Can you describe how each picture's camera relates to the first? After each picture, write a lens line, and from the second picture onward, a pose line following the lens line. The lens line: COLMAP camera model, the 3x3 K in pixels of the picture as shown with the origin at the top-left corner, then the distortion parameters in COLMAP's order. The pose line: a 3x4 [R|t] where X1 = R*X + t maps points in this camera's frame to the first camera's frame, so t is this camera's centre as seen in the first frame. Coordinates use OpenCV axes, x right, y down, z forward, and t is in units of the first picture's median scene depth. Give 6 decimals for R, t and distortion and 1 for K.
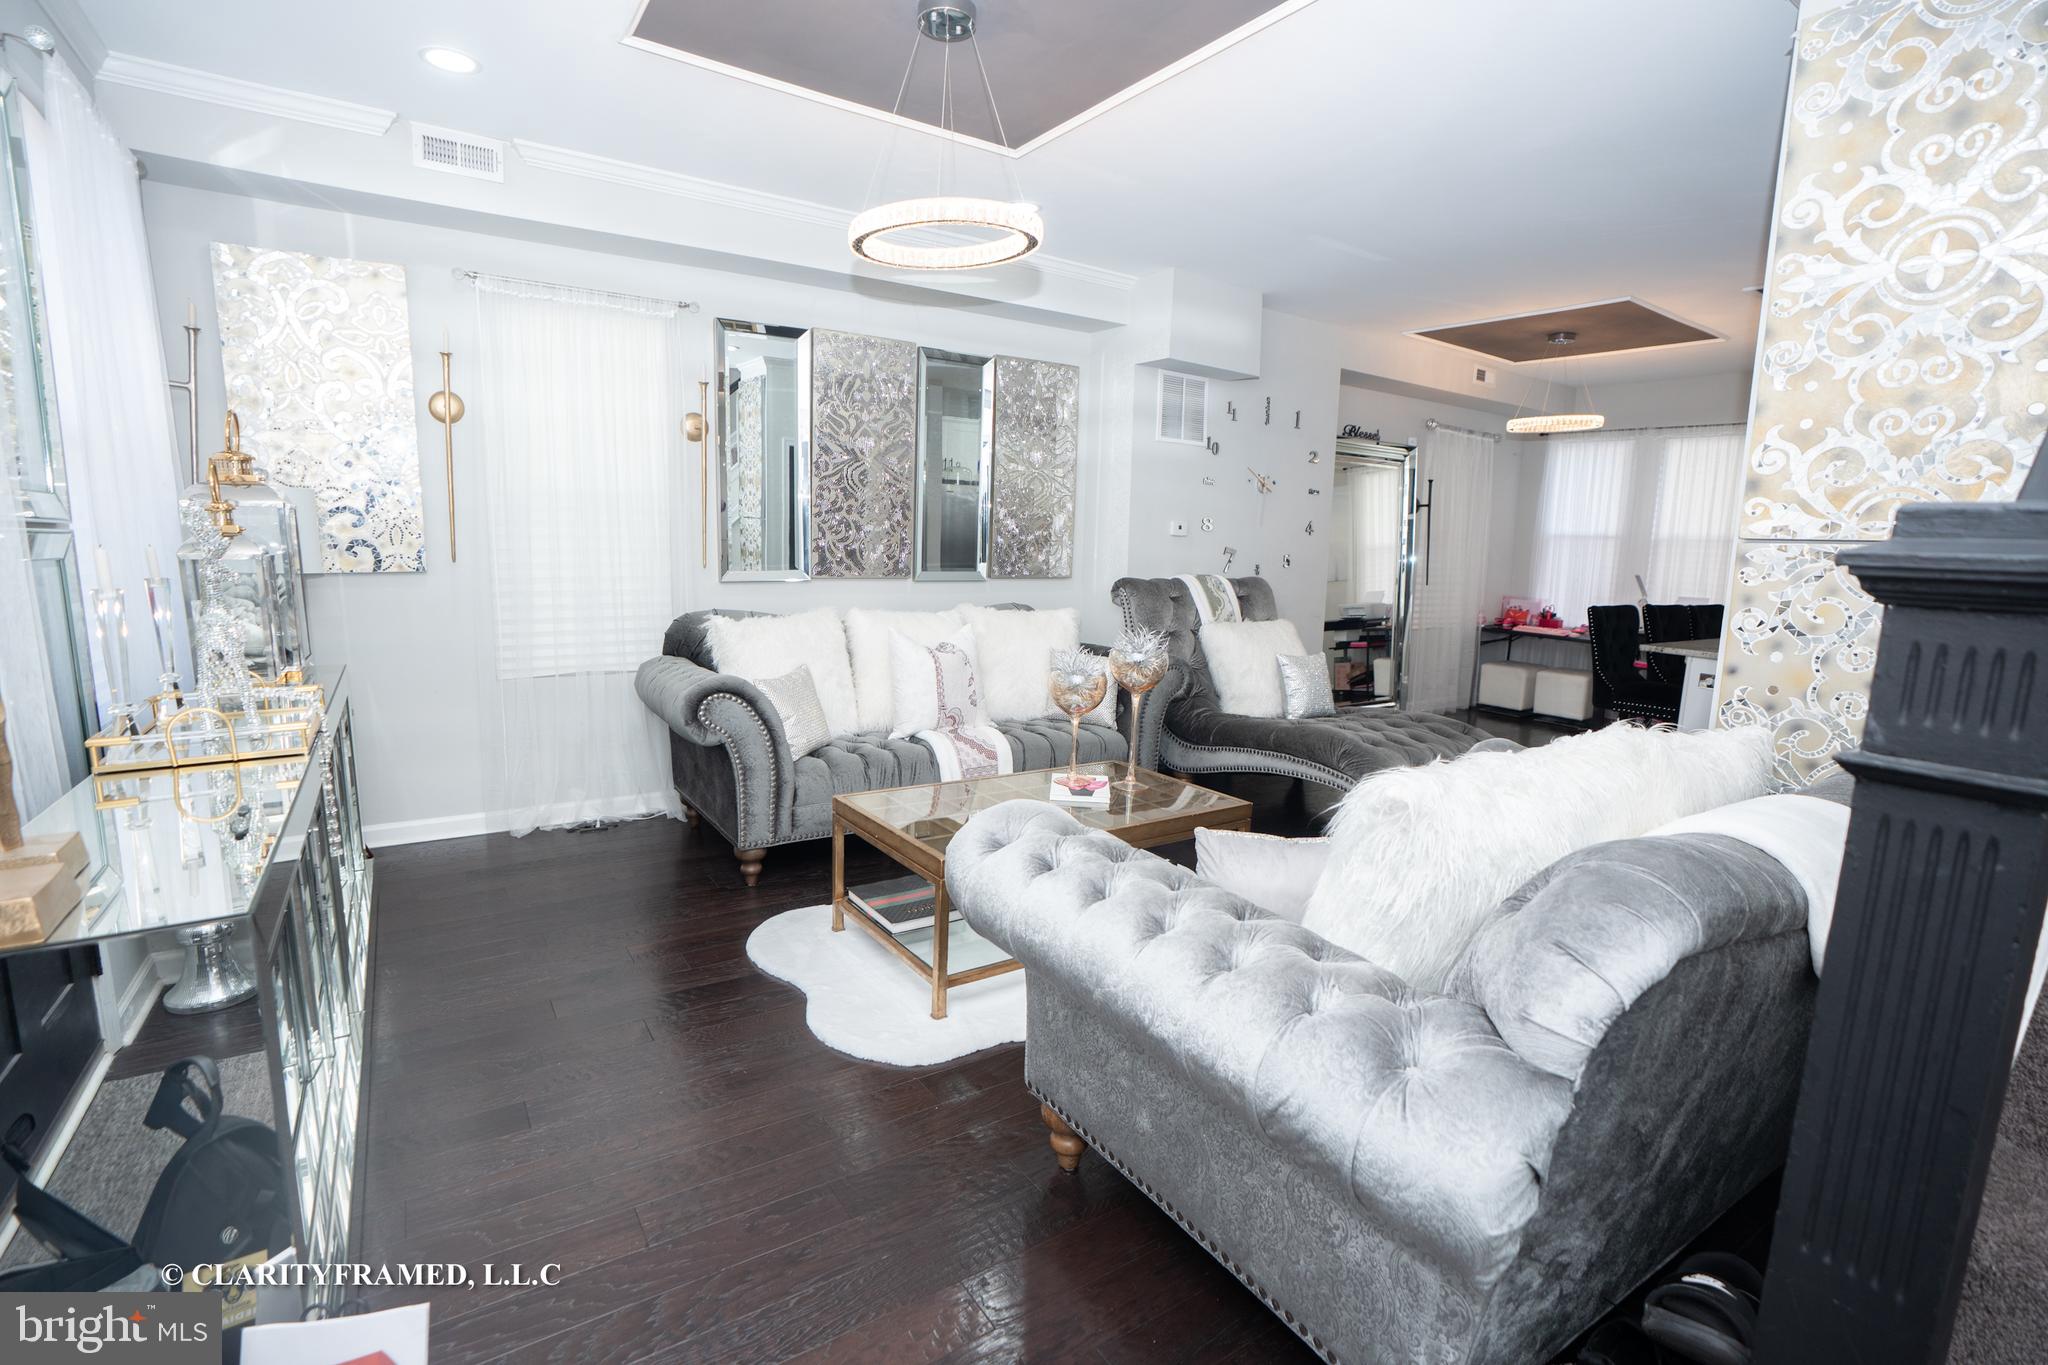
lens RADIAL K [[935.4, 0, 1019.1], [0, 935.4, 688.6], [0, 0, 1]] dist [0.001053, 0.000201]
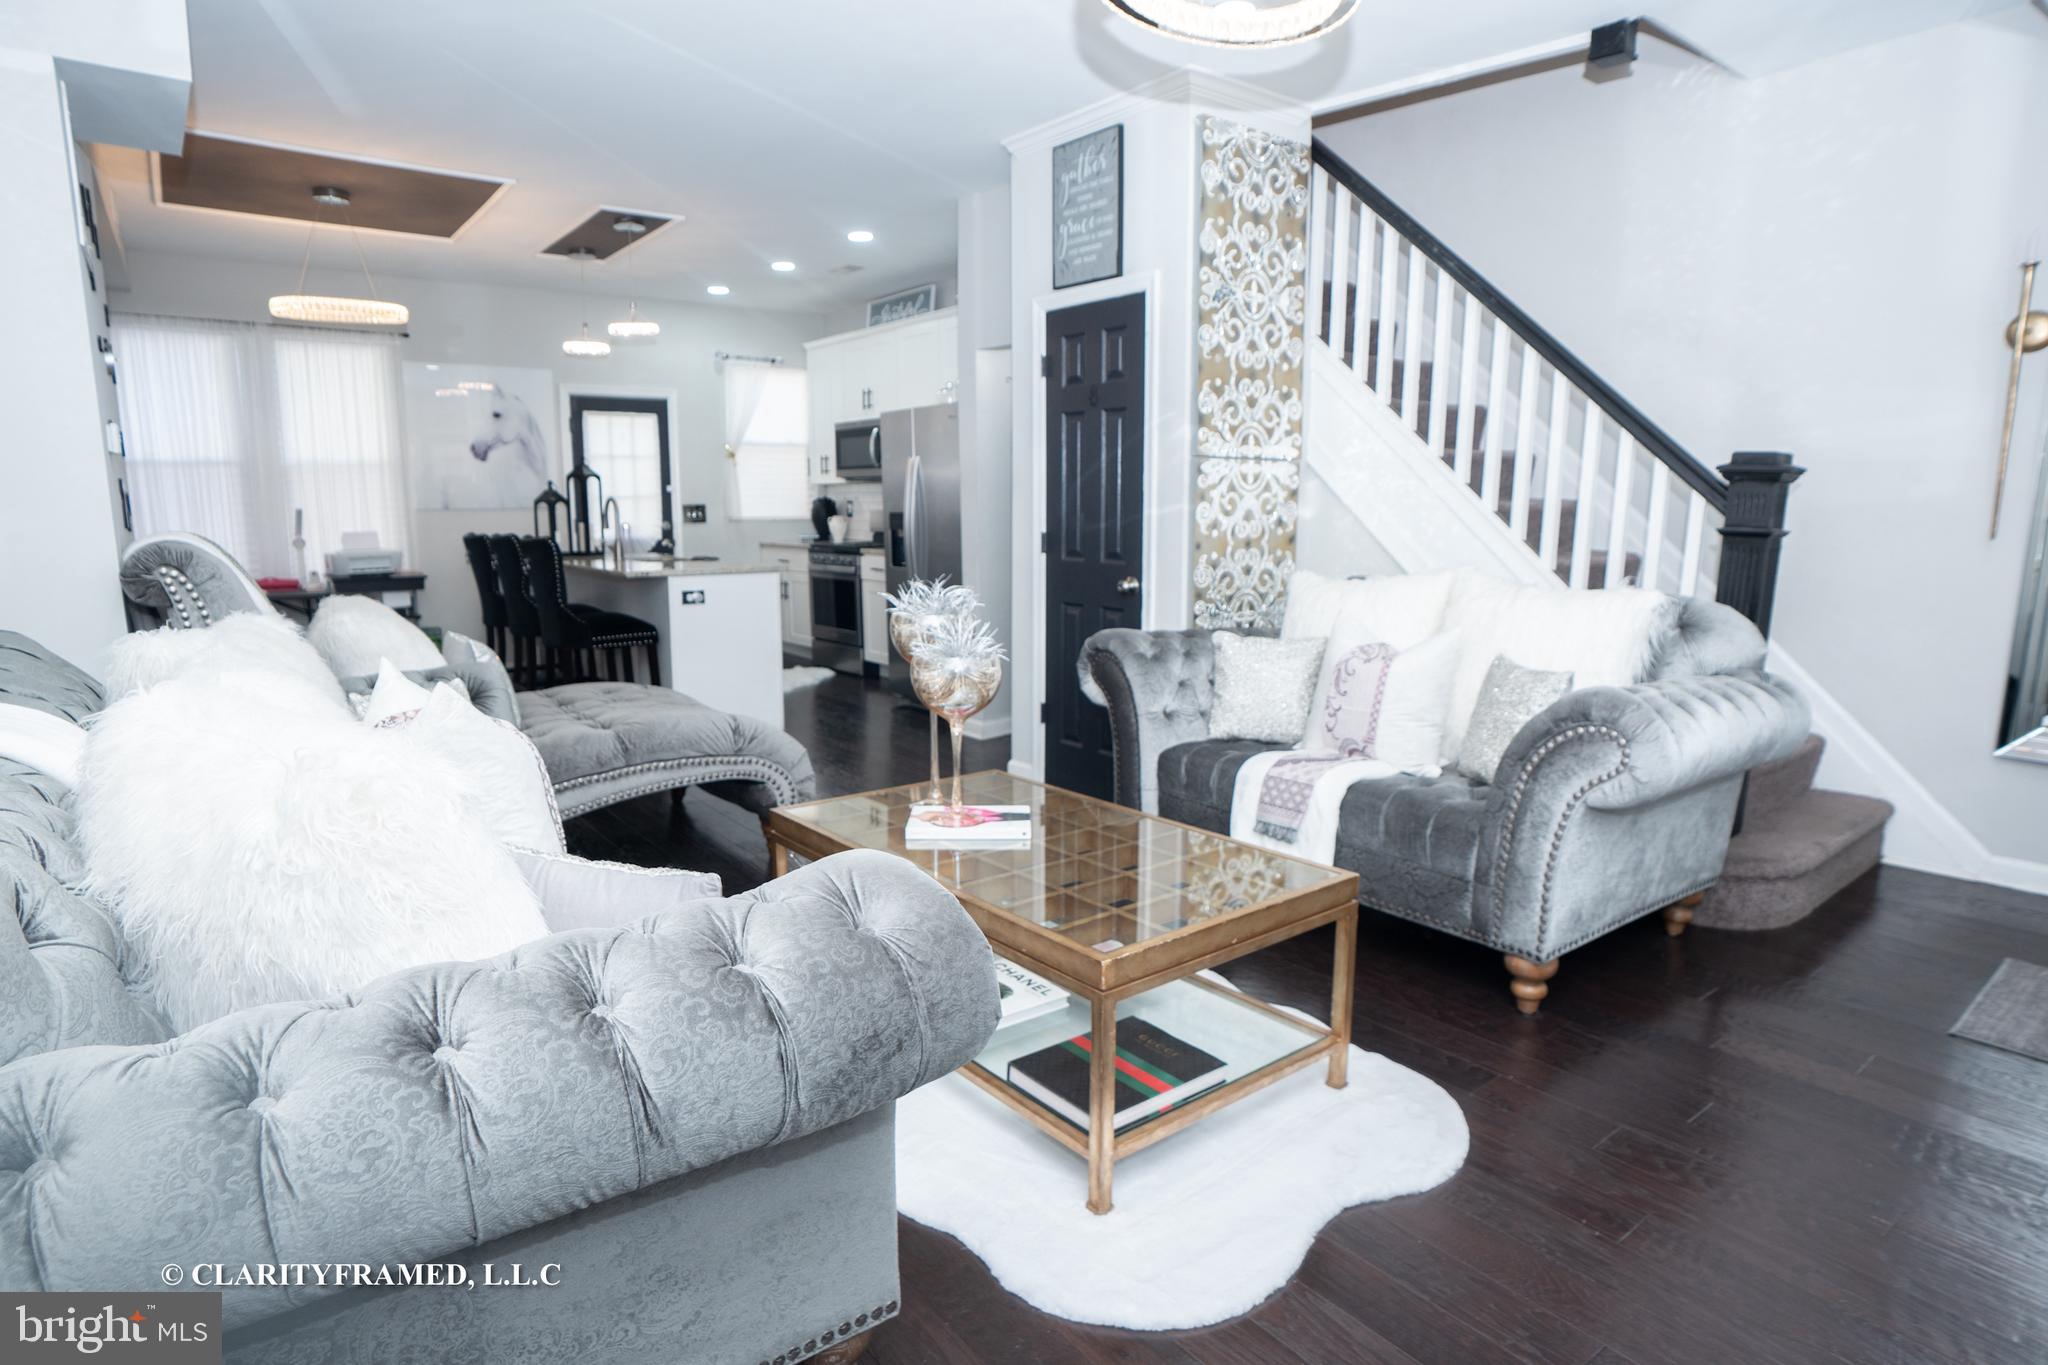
lens RADIAL K [[1126.6, 0, 1011.3], [0, 1126.6, 694.0], [0, 0, 1]] dist [-0.032978, 0.000353]
pose [[-0.068076, -0.197727, 0.977891, -0.409447], [0.159193, 0.965453, 0.206294, -0.083924], [-0.984898, 0.169717, -0.034247, 0.567192]]
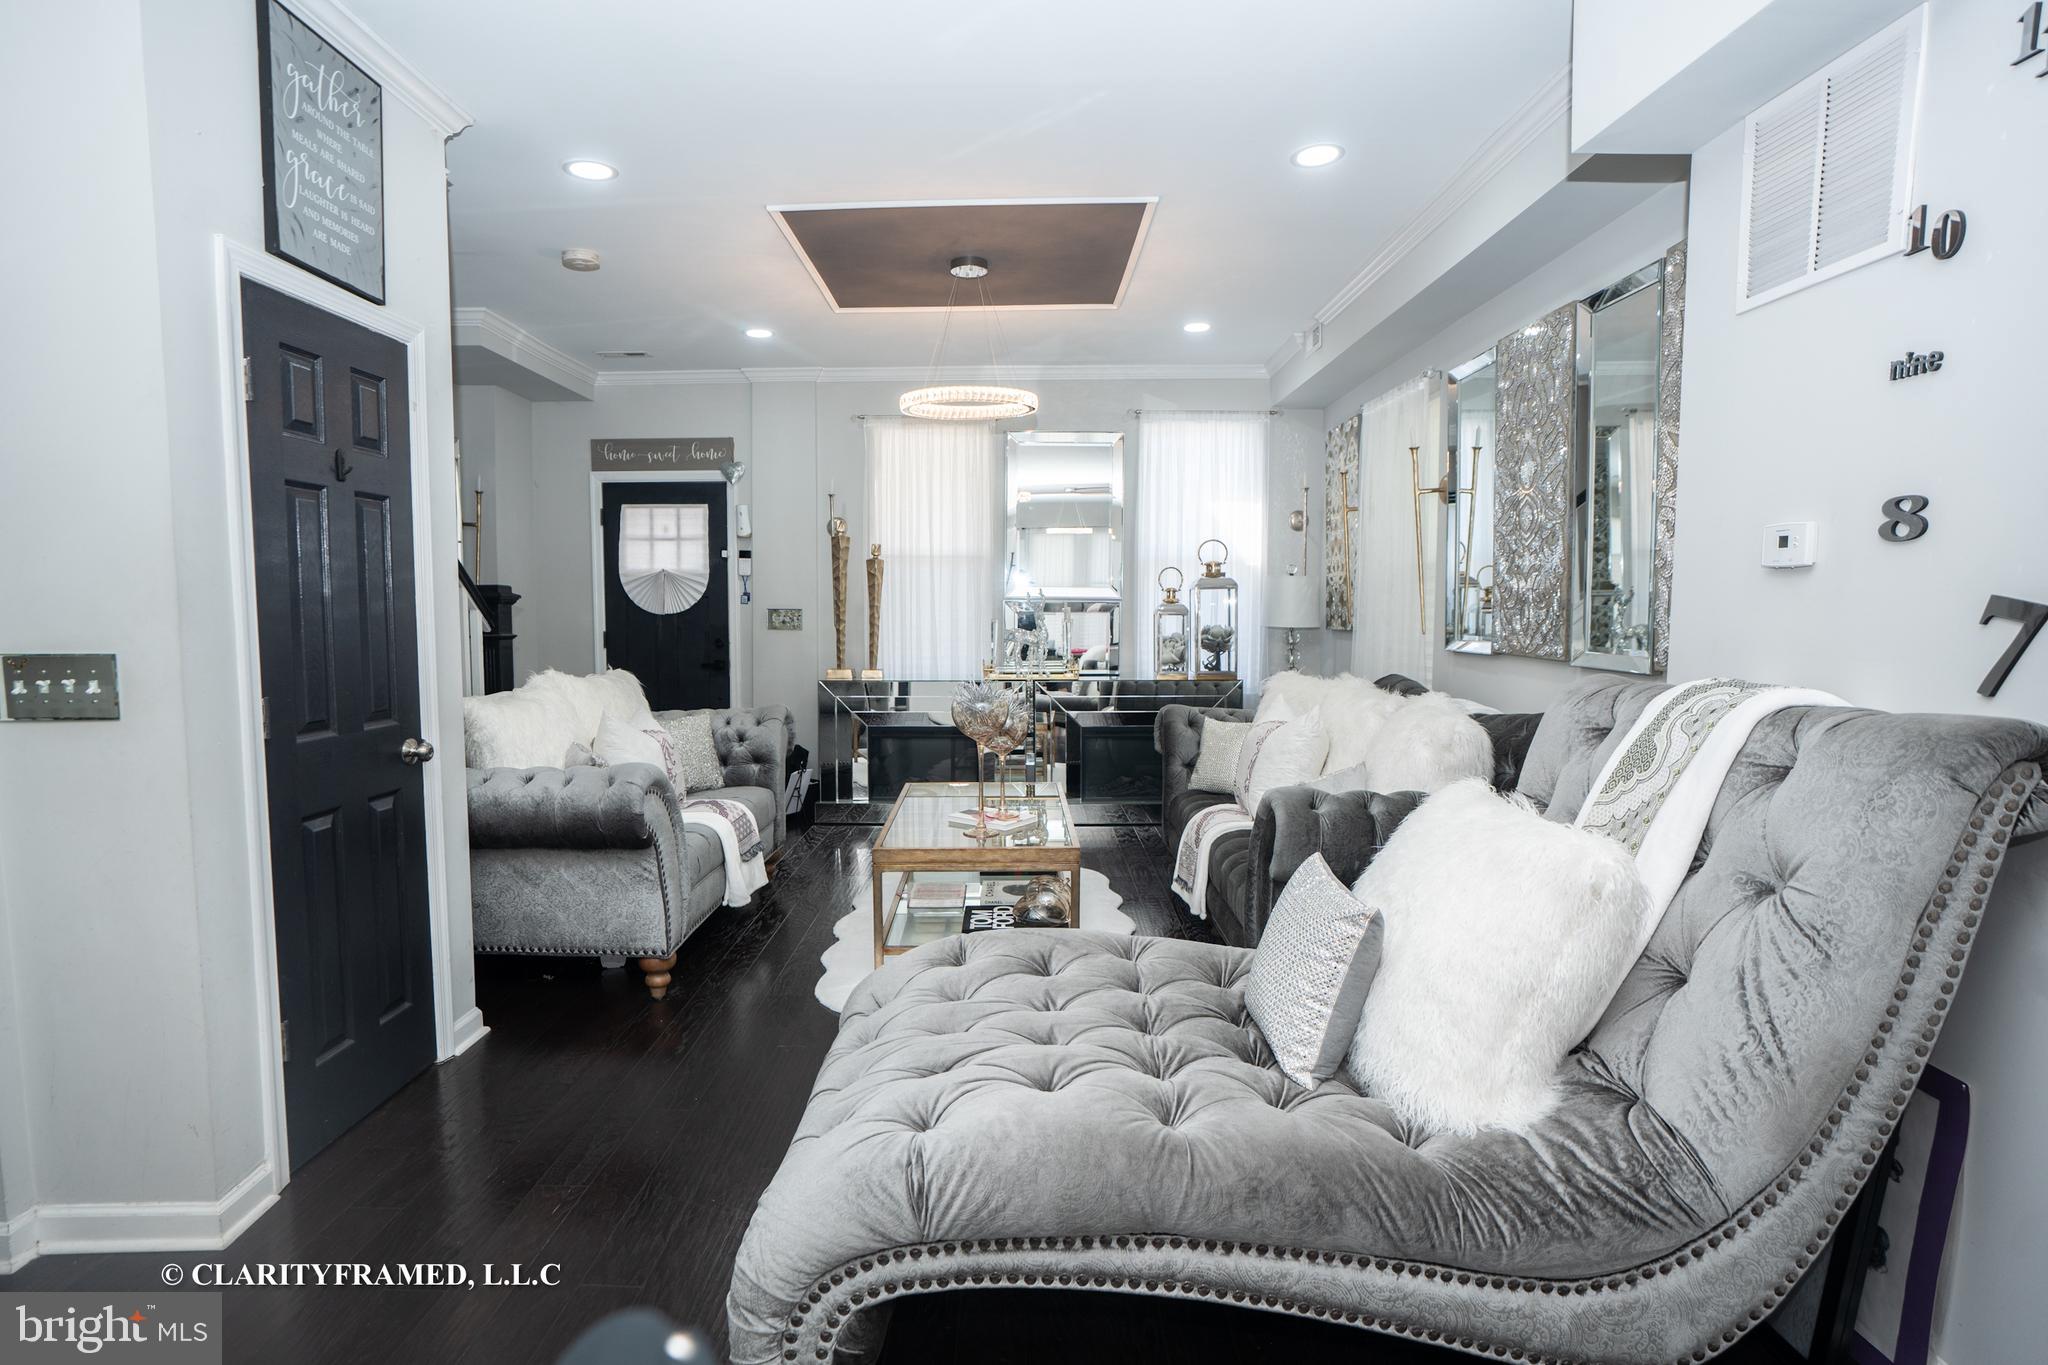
lens RADIAL K [[1066.7, 0, 1028.0], [0, 1066.7, 683.4], [0, 0, 1]] dist [0.001041, 0.001705]
pose [[-0.534511, 0.034461, -0.844459, 0.605499], [-0.152793, 0.978765, 0.136654, -0.128728], [0.831235, 0.202070, -0.517895, 0.942851]]
